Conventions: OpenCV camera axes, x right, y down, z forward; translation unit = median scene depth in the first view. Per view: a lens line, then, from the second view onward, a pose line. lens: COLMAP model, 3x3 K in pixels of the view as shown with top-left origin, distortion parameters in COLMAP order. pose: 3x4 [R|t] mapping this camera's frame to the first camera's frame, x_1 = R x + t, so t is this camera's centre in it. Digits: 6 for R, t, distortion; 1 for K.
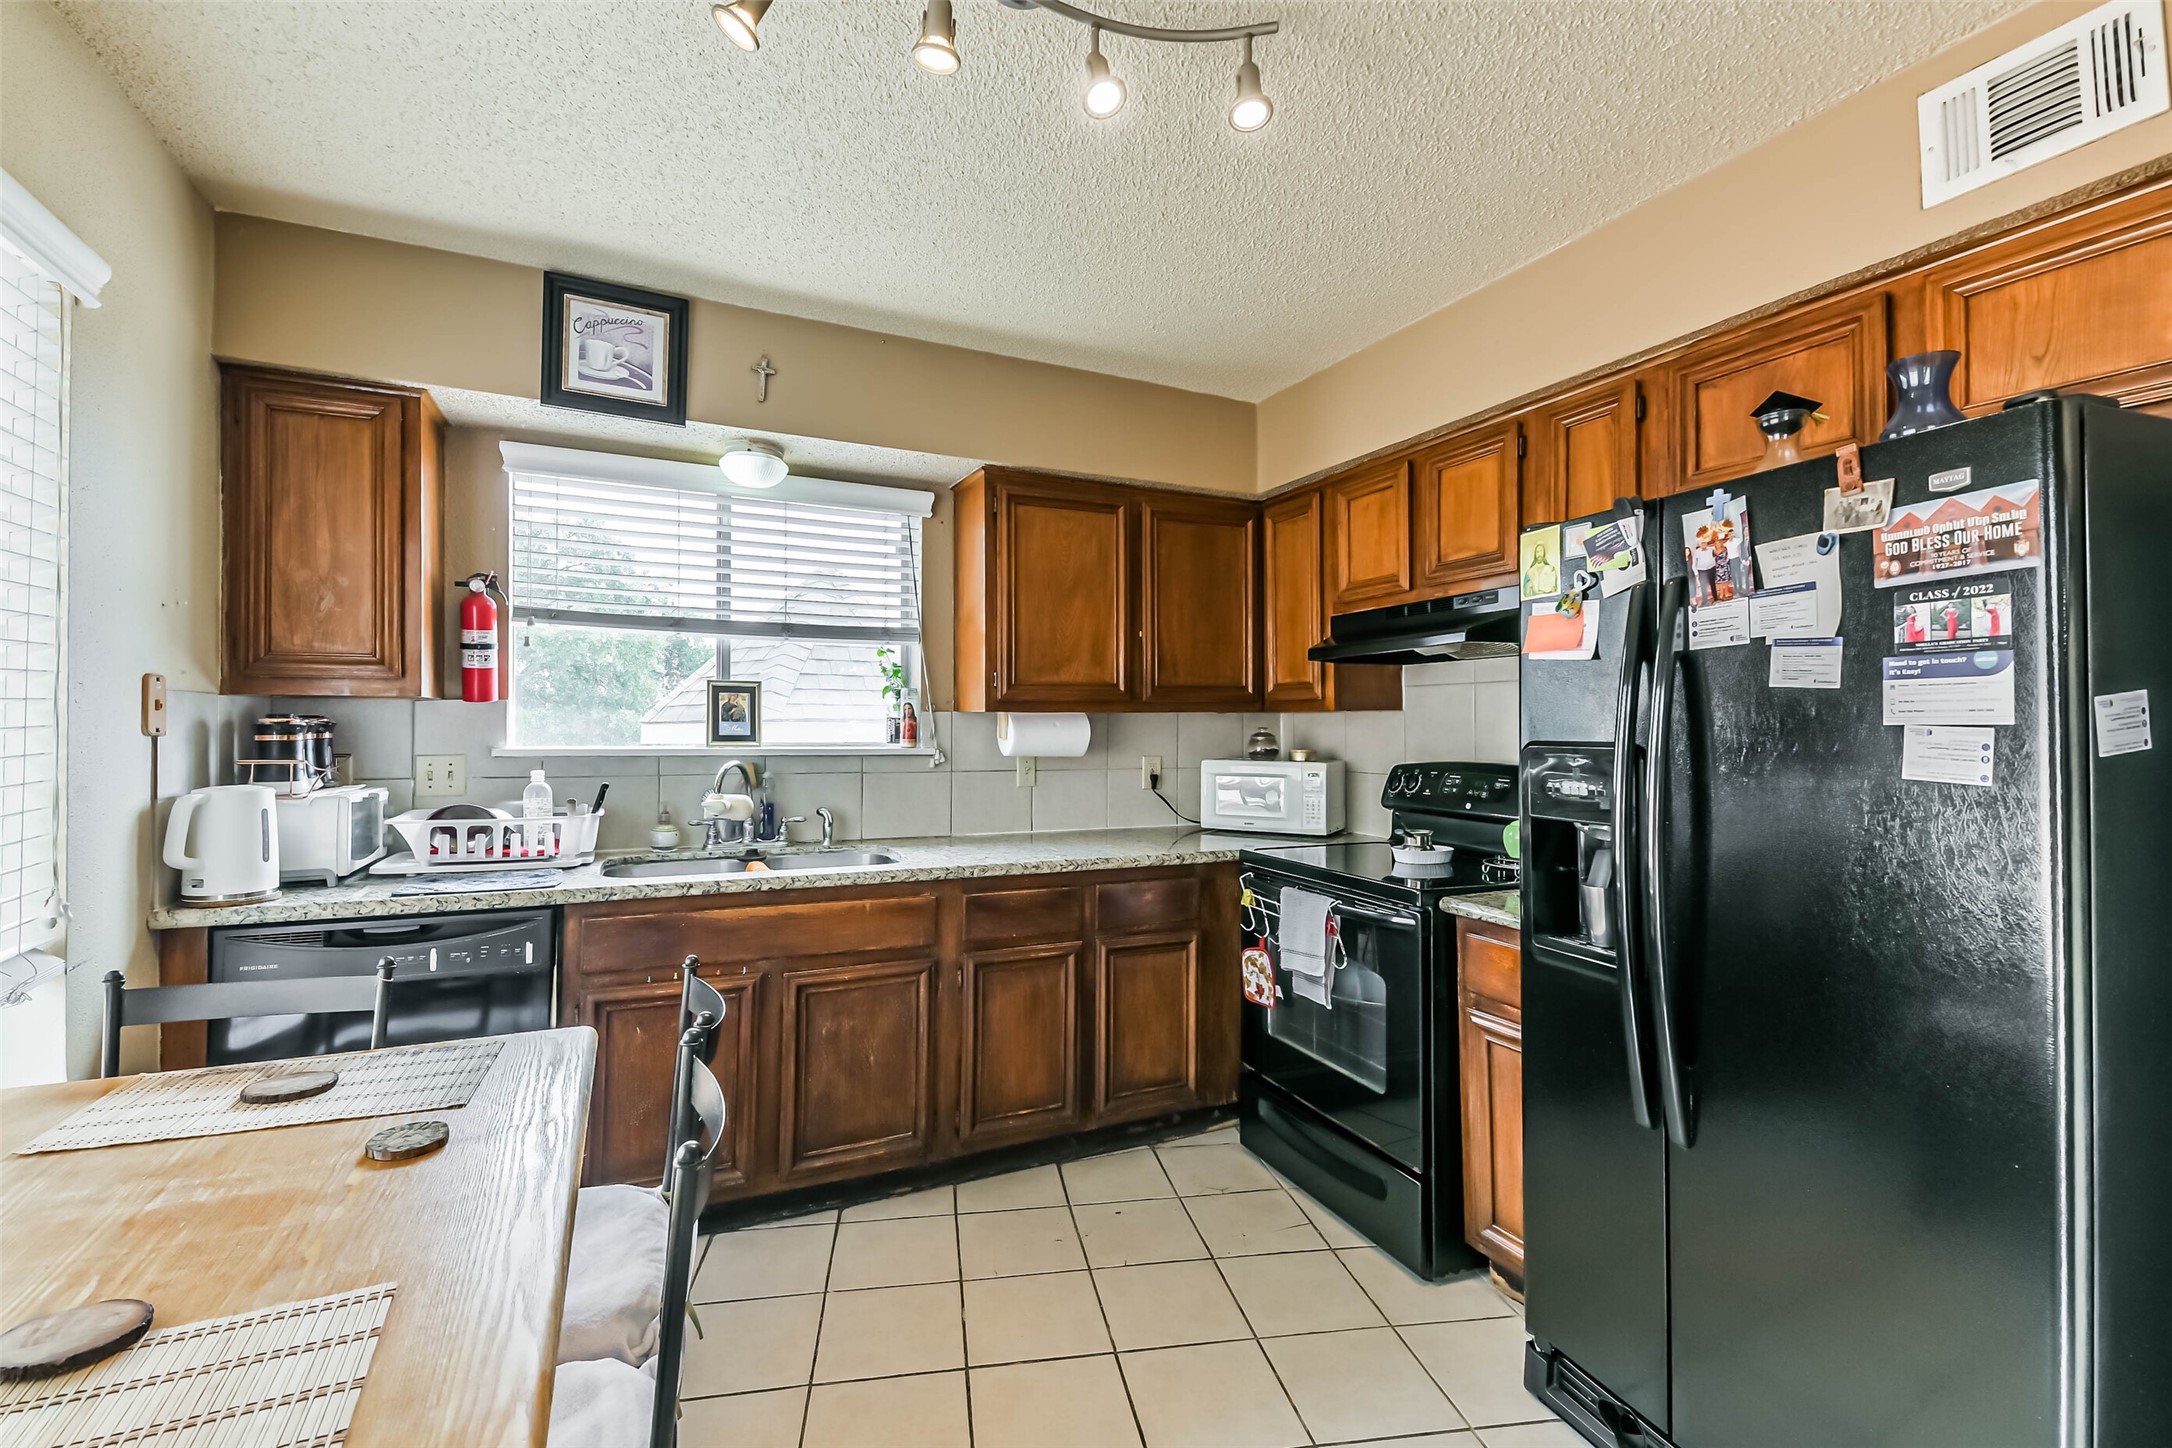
lens RADIAL K [[943.4, 0, 1100.7], [0, 943.4, 714.0], [0, 0, 1]] dist [0.015273, -0.011762]
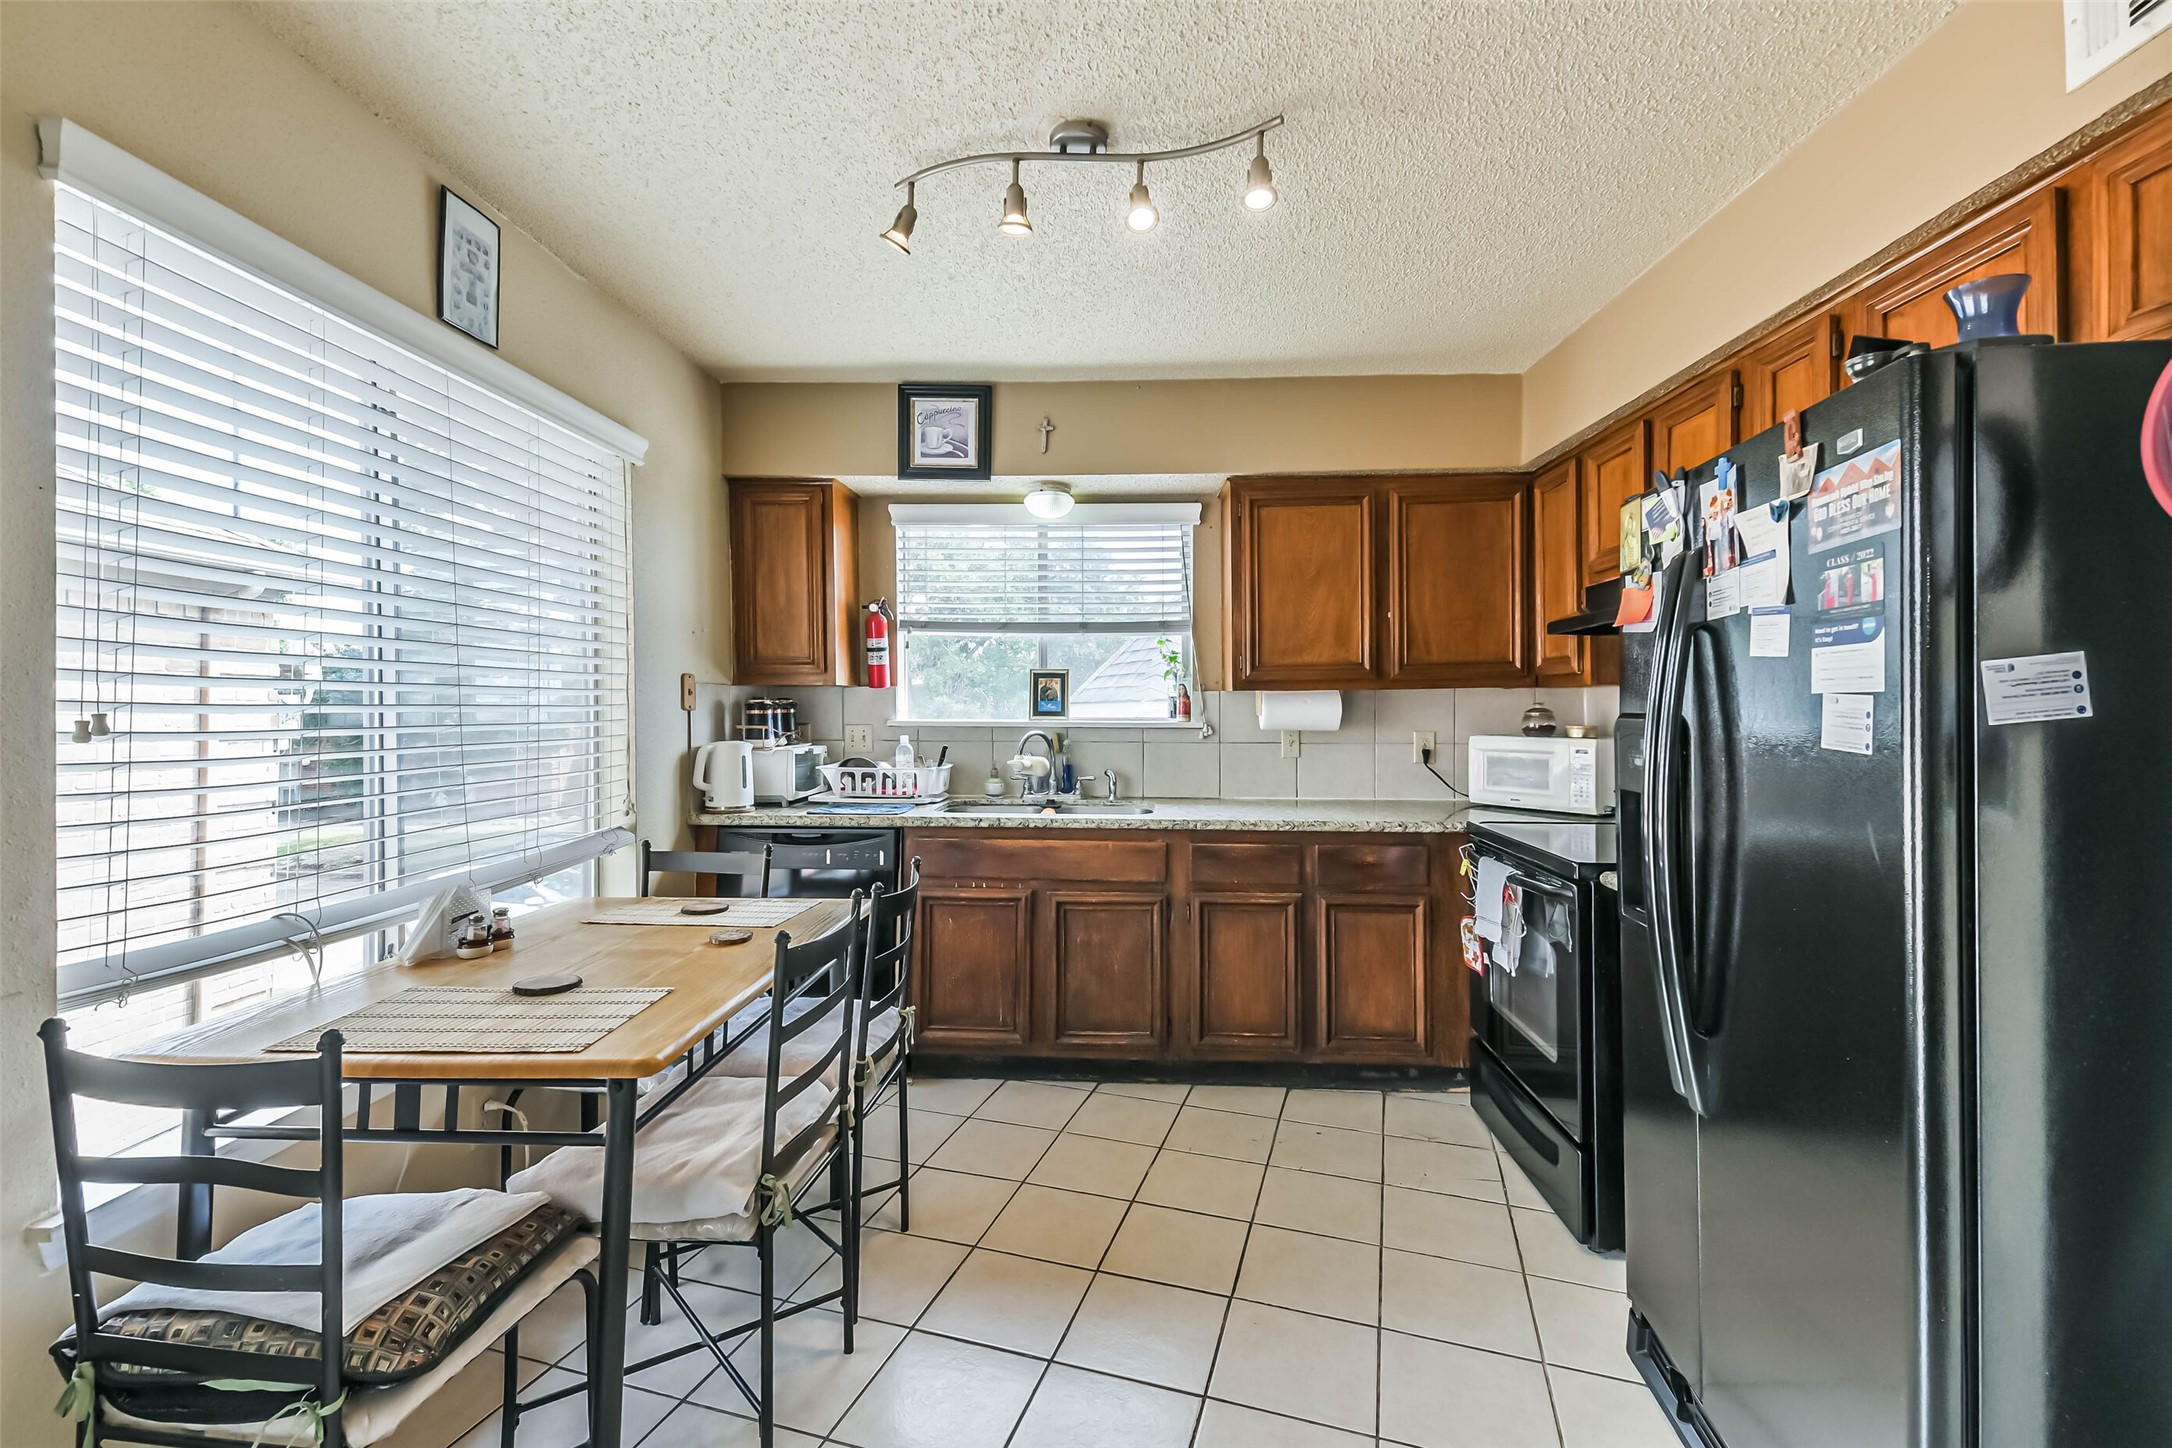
lens RADIAL K [[943.4, 0, 1108.5], [0, 943.4, 709.0], [0, 0, 1]] dist [0.015273, -0.011762]
pose [[0.885086, -0.002593, -0.465420, 0.337500], [0.010112, 0.999856, 0.013660, 0.003432], [0.465318, -0.016797, 0.884984, -0.112220]]
